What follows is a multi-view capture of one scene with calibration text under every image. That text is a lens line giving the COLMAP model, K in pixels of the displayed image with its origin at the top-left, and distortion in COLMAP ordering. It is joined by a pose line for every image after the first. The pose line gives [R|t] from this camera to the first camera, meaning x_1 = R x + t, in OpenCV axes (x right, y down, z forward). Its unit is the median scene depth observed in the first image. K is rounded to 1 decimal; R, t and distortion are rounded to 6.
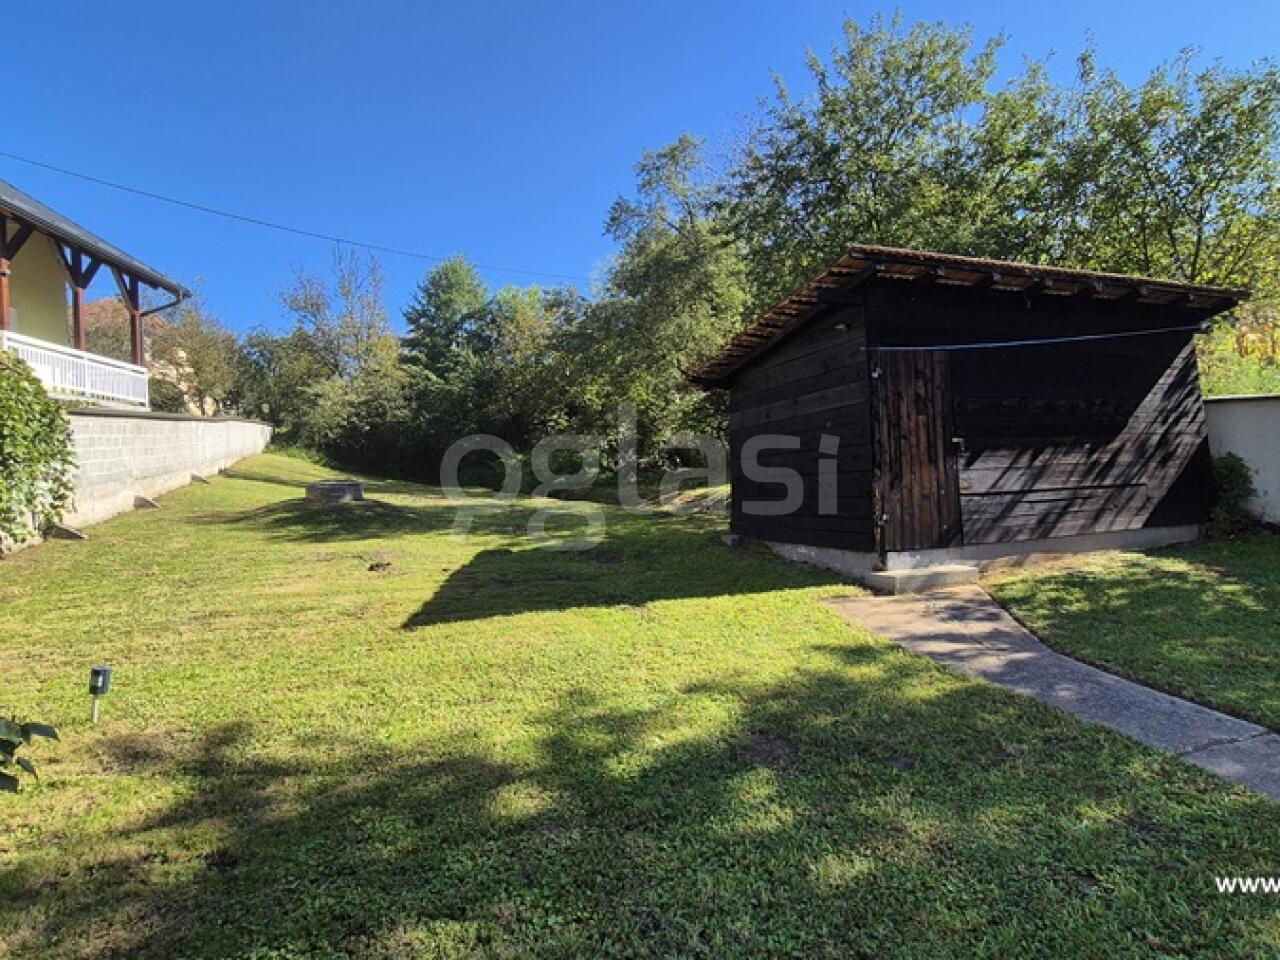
lens RADIAL K [[698.2, 0, 638.7], [0, 698.2, 479.2], [0, 0, 1]] dist [-0.001578, -0.000258]
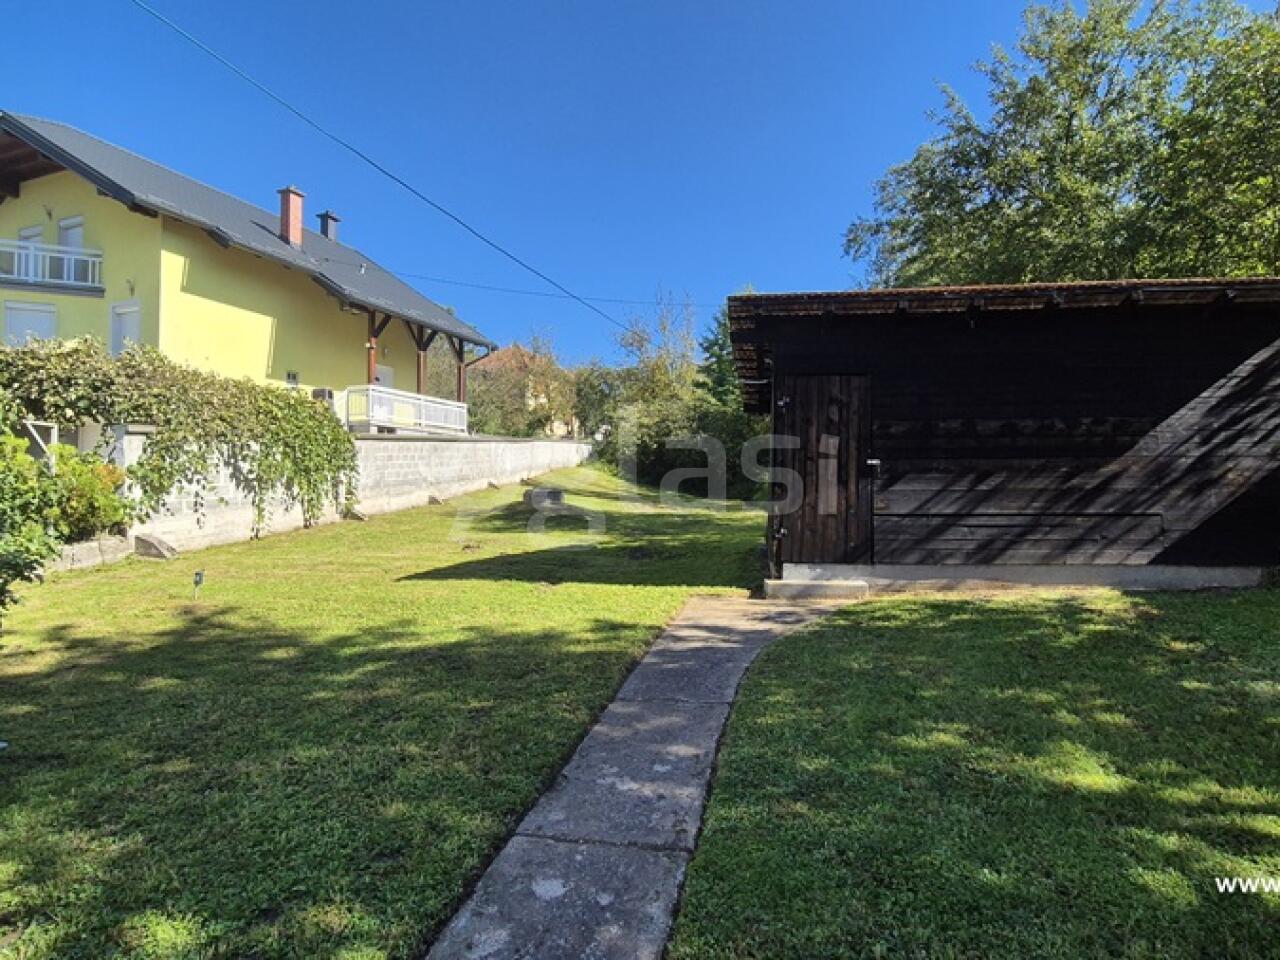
lens RADIAL K [[698.2, 0, 646.2], [0, 698.2, 479.9], [0, 0, 1]] dist [-0.001578, -0.000258]
pose [[0.874021, 0.020850, -0.485441, 0.600935], [-0.031334, 0.999418, -0.013490, -0.004383], [0.484877, 0.027002, 0.874165, -0.066805]]
